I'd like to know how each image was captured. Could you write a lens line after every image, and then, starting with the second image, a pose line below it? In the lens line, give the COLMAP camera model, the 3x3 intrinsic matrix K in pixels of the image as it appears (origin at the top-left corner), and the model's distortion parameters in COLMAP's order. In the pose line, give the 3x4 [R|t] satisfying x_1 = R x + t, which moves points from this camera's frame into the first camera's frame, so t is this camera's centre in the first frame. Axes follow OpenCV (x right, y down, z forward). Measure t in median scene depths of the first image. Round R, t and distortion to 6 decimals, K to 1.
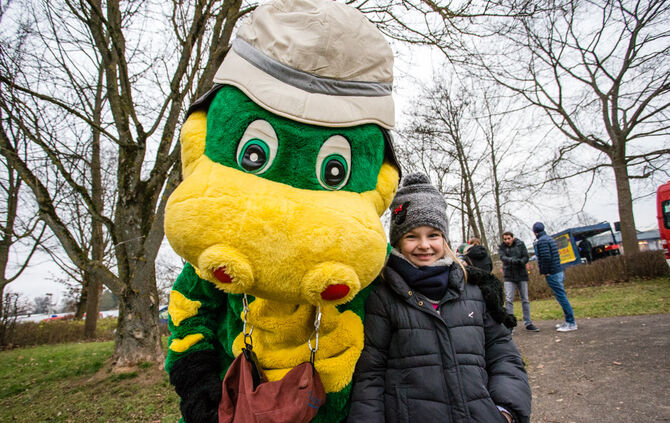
lens RADIAL K [[373.0, 0, 330.4], [0, 373.0, 210.7], [0, 0, 1]] dist [-0.041041, 0.002408]
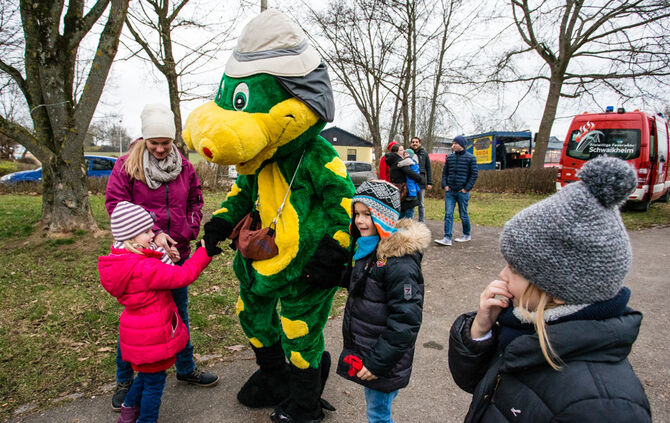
lens RADIAL K [[469.8, 0, 335.0], [0, 469.8, 211.5], [0, 0, 1]] dist [-0.075559, 0.059339]
pose [[0.962370, 0.104174, 0.250981, -0.071306], [-0.189171, 0.919885, 0.343549, -0.118237], [-0.195085, -0.378100, 0.904977, -0.165869]]
